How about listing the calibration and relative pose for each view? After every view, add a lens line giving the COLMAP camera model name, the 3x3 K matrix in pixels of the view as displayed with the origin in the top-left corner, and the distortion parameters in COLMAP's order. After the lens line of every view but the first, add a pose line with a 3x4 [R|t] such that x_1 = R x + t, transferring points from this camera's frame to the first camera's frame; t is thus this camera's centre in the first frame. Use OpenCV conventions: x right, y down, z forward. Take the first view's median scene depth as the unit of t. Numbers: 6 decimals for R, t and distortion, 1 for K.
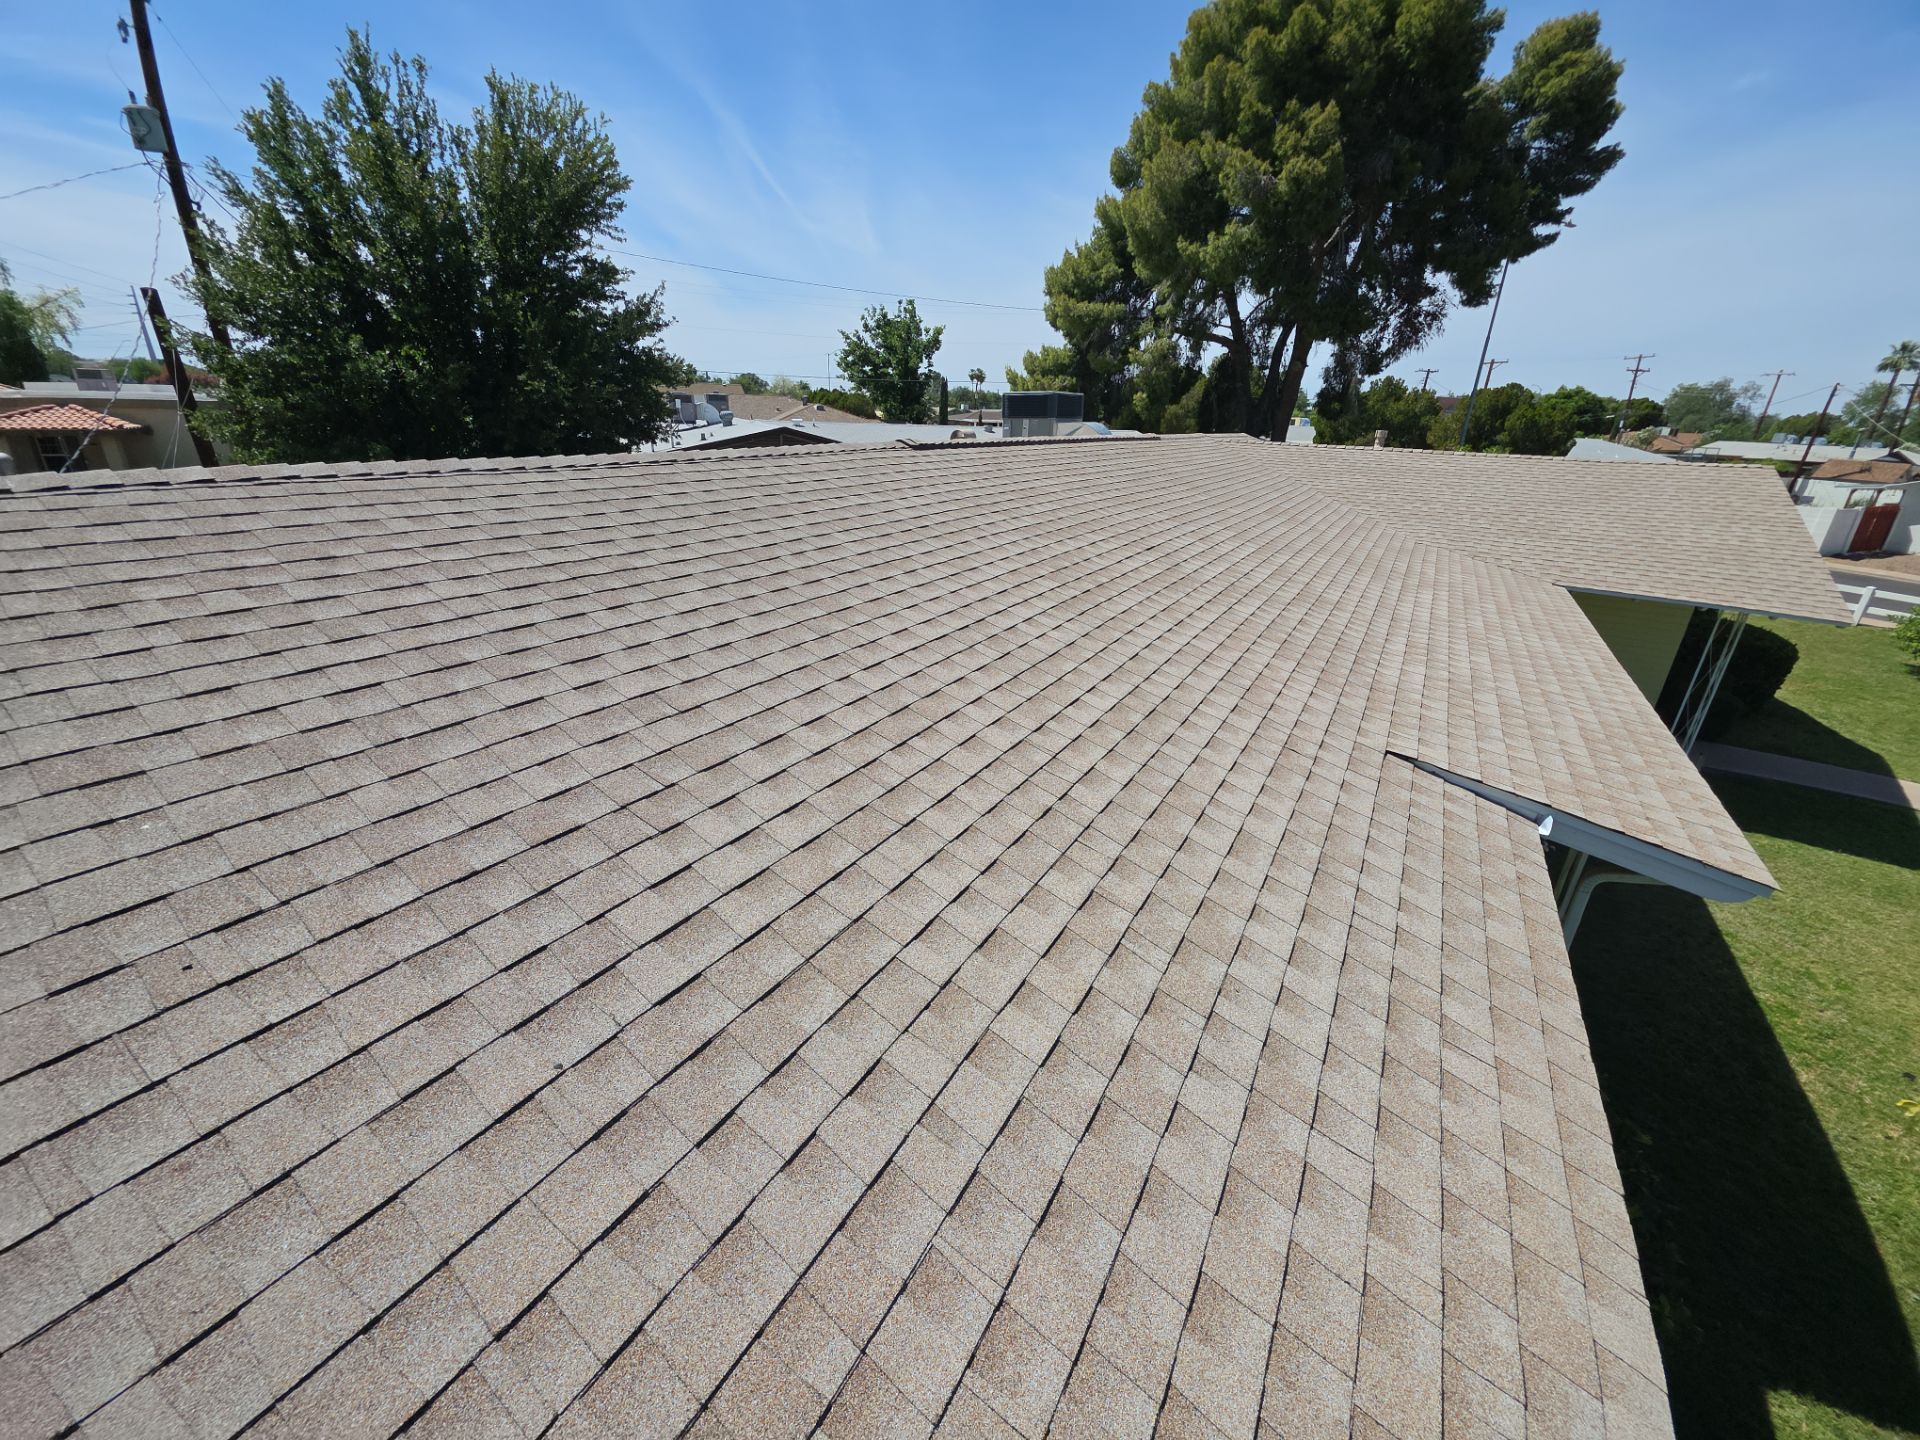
lens RADIAL K [[756.2, 0, 964.1], [0, 756.2, 719.5], [0, 0, 1]] dist [0.013293, -0.008100]
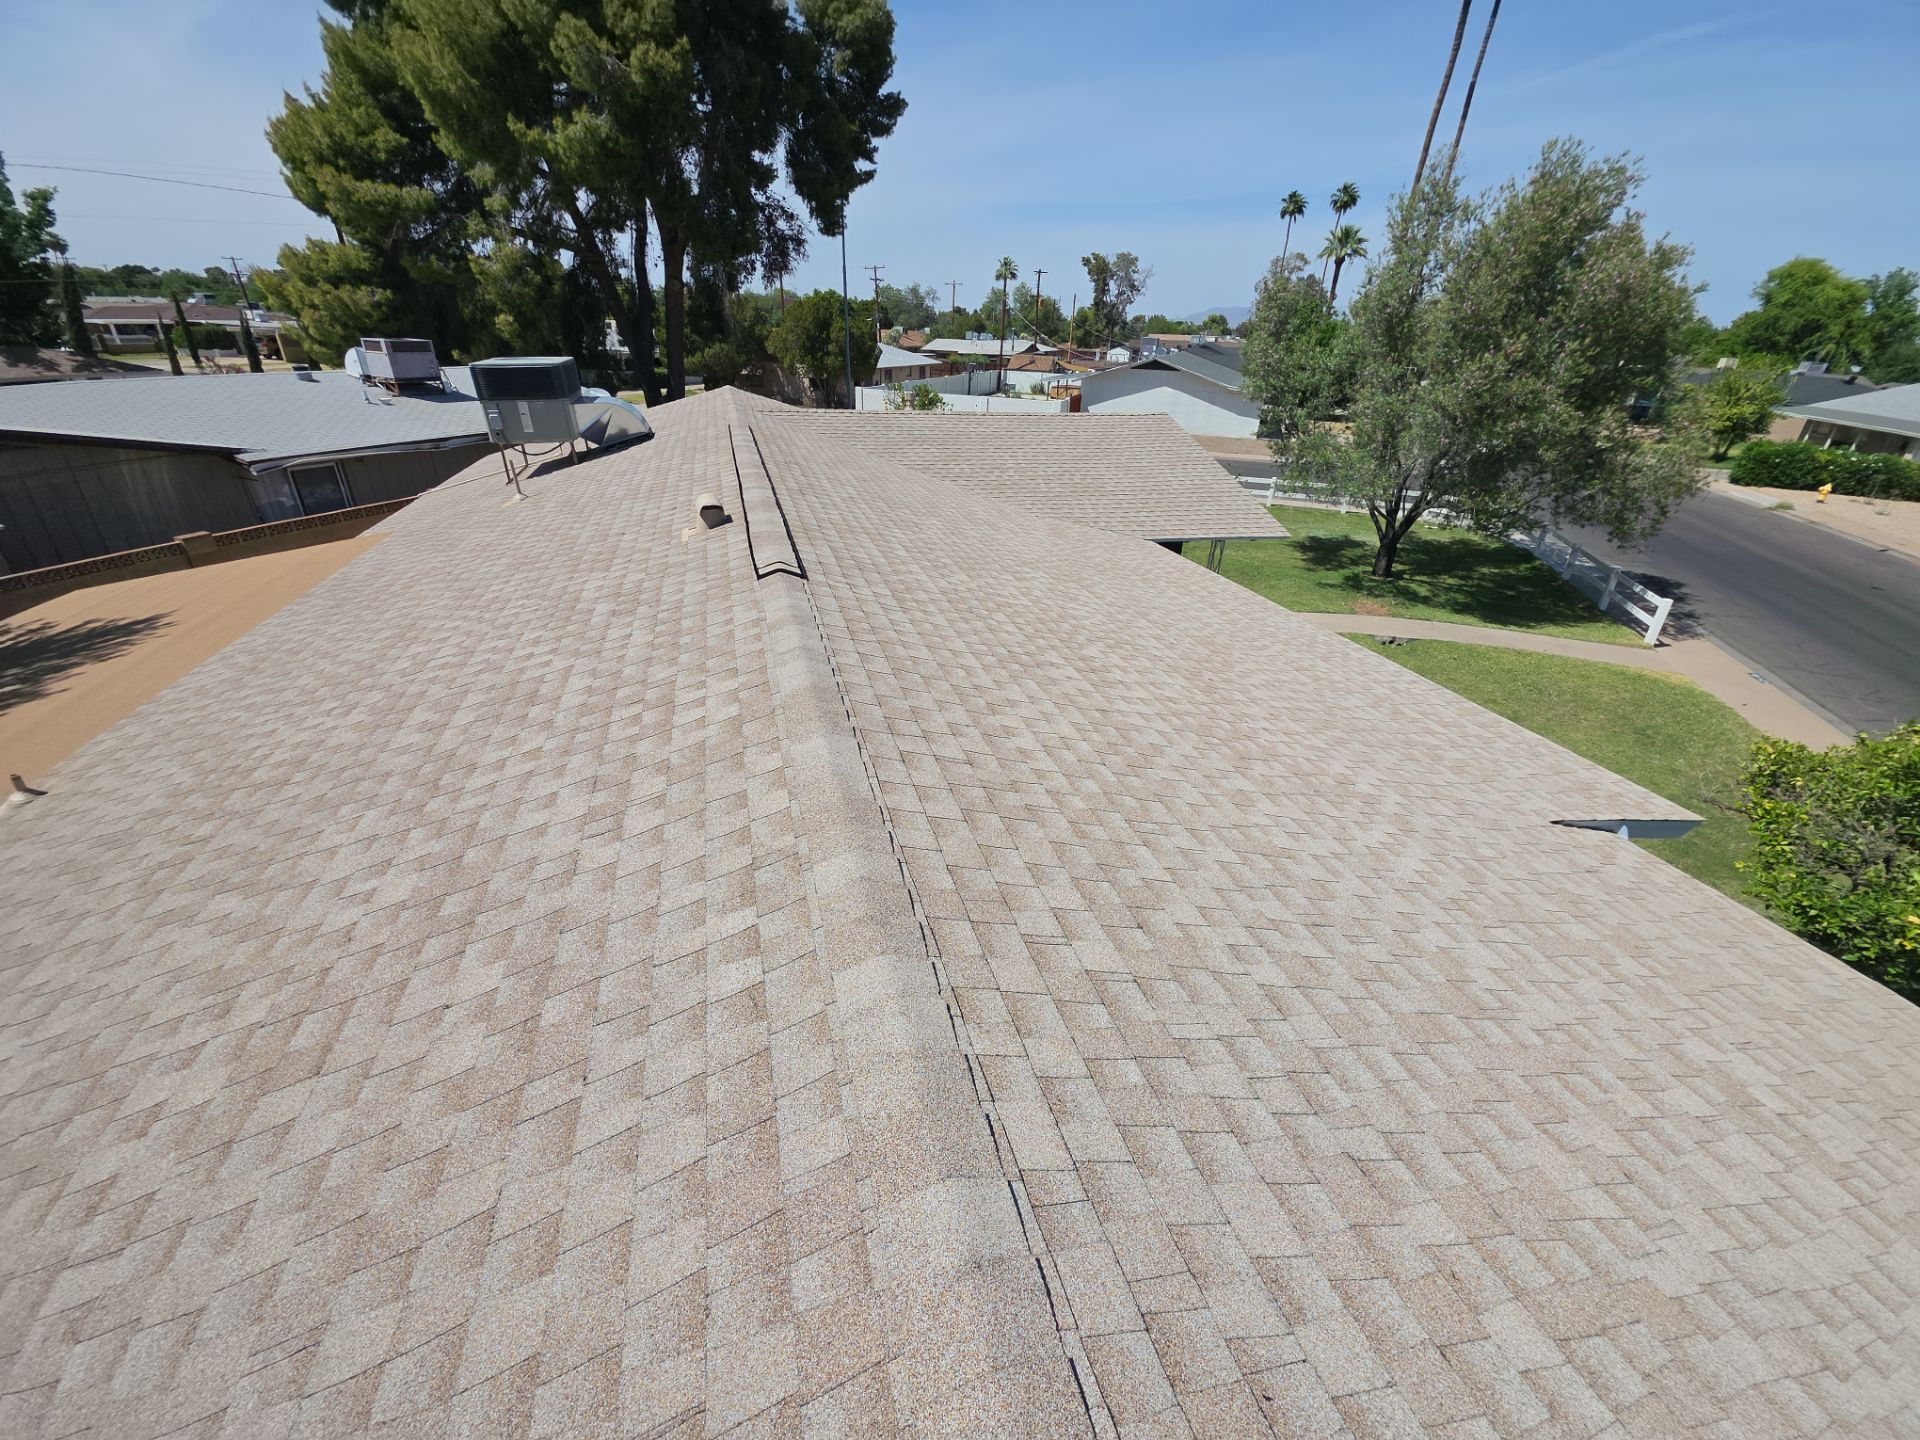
lens RADIAL K [[756.8, 0, 965.1], [0, 756.8, 717.1], [0, 0, 1]] dist [0.012402, -0.007829]
pose [[0.678743, -0.343880, 0.648888, -0.122705], [0.265804, 0.938719, 0.219443, -0.097564], [-0.684585, 0.023531, 0.728553, 0.117792]]
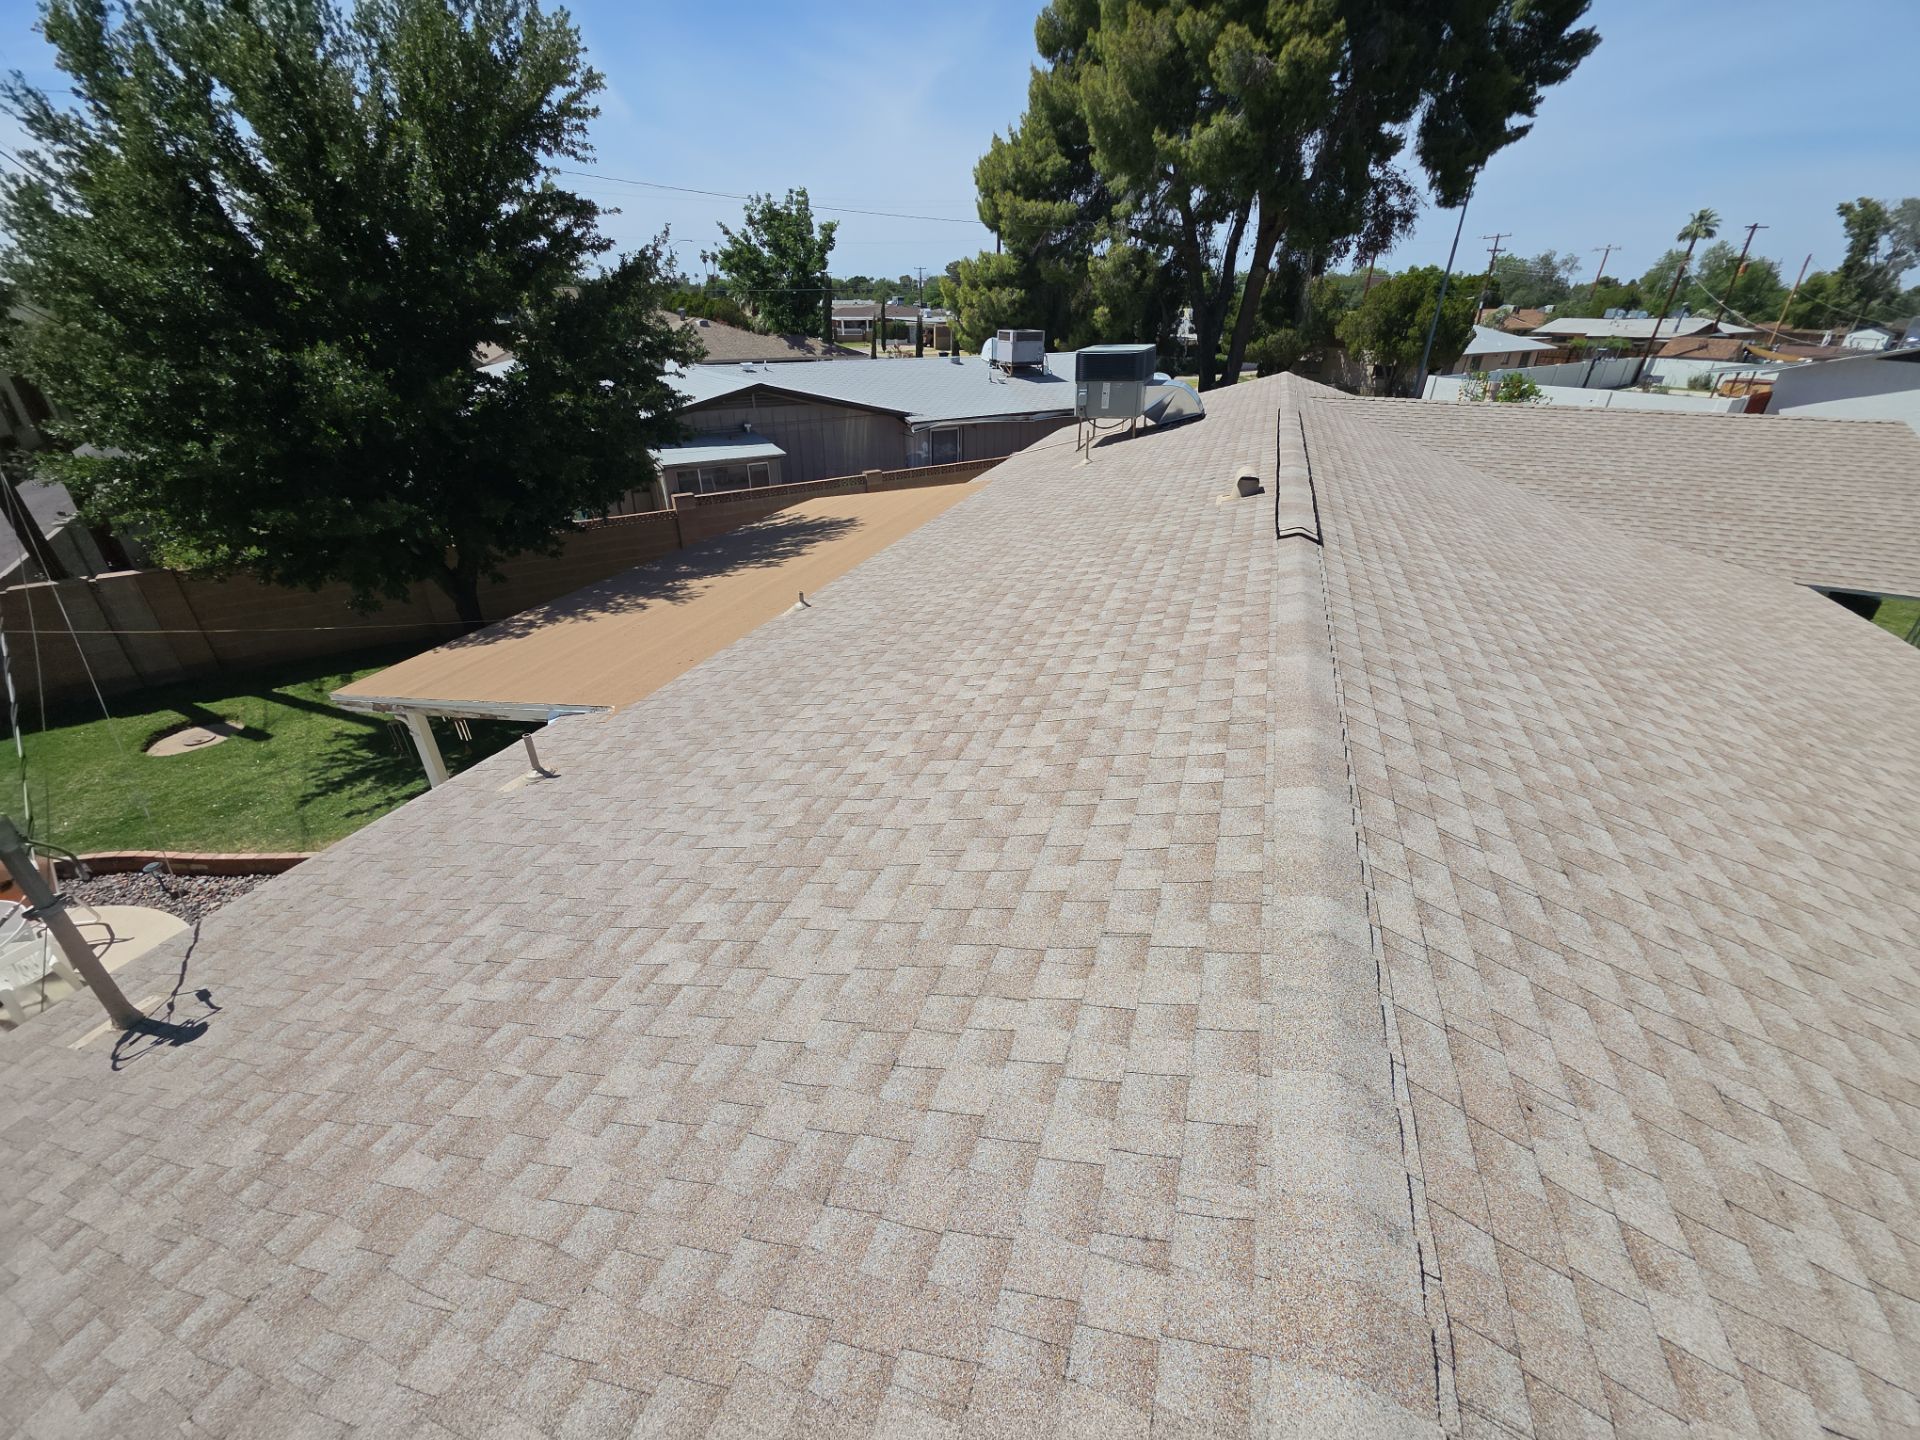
lens RADIAL K [[756.2, 0, 964.1], [0, 756.2, 719.5], [0, 0, 1]] dist [0.013293, -0.008100]
pose [[0.982515, -0.113485, 0.147598, -0.148980], [0.094741, 0.987191, 0.128366, -0.087742], [-0.160275, -0.112138, 0.980682, 0.086086]]
